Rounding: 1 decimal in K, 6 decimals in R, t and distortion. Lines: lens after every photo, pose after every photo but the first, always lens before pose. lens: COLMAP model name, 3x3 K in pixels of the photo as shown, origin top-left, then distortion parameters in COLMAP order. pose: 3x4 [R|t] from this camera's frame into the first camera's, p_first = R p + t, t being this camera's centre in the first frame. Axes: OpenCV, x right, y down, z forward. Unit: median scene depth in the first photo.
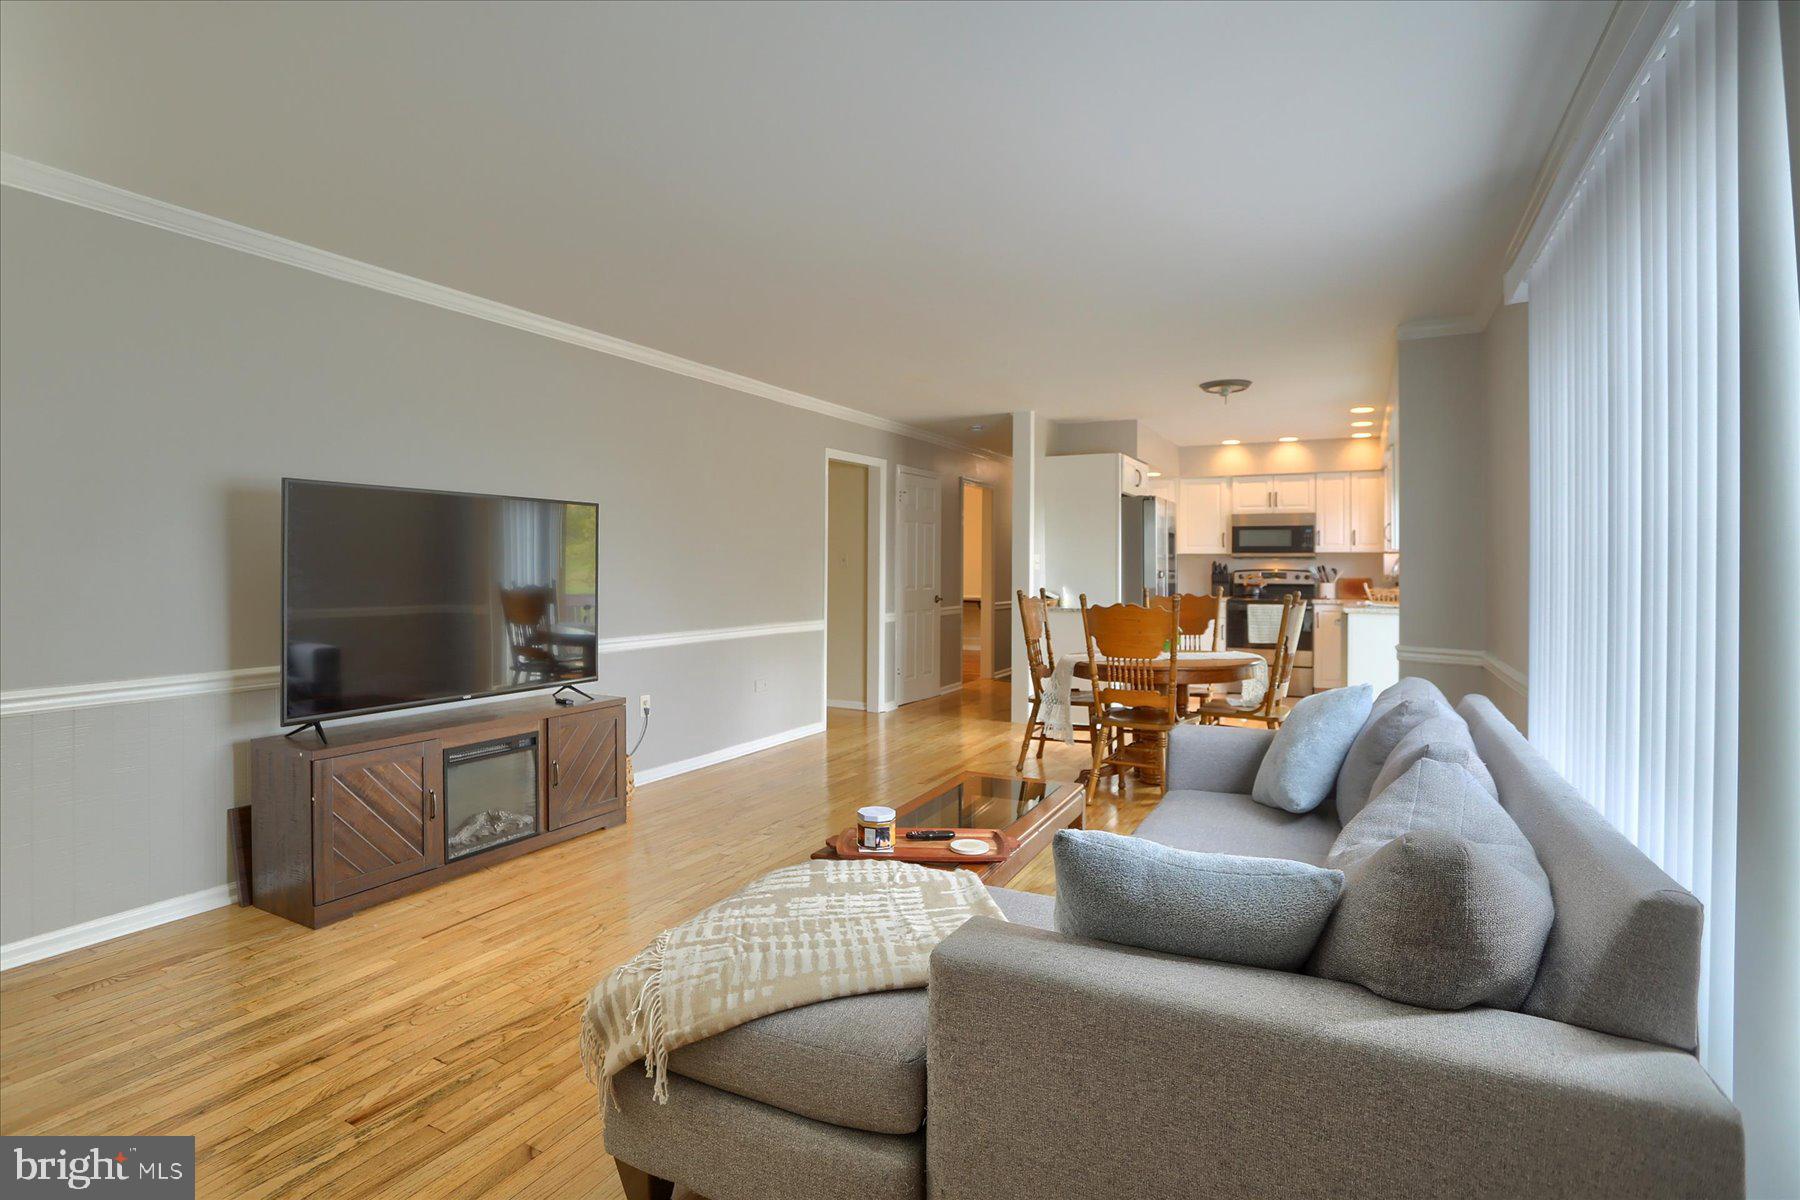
lens RADIAL K [[888.5, 0, 874.7], [0, 888.5, 580.8], [0, 0, 1]] dist [-0.080353, 0.035940]
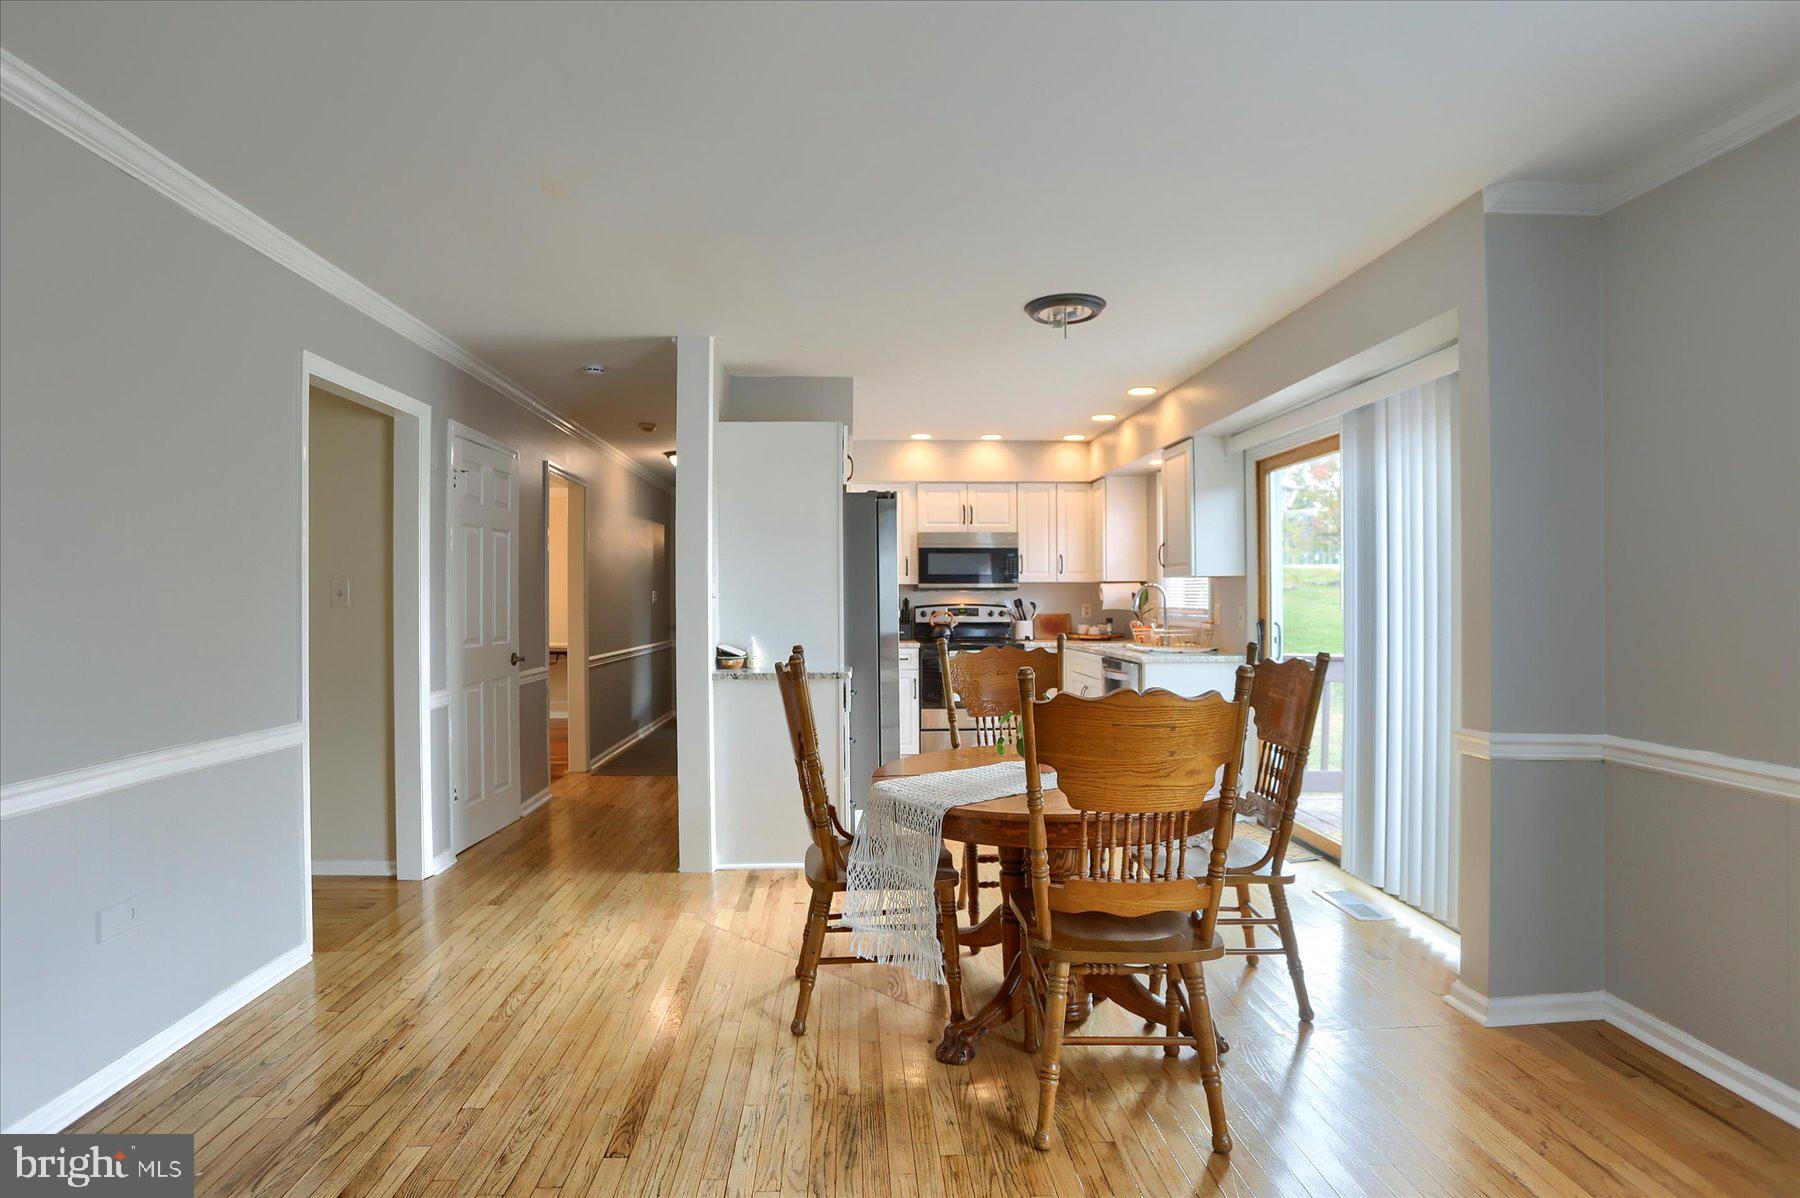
lens RADIAL K [[920.4, 0, 893.6], [0, 920.4, 613.1], [0, 0, 1]] dist [-0.066284, 0.000340]
pose [[0.859417, -0.013583, 0.511095, -0.022741], [0.015797, 0.999875, 0.000009, -0.006377], [-0.511031, 0.008066, 0.859524, 0.342970]]
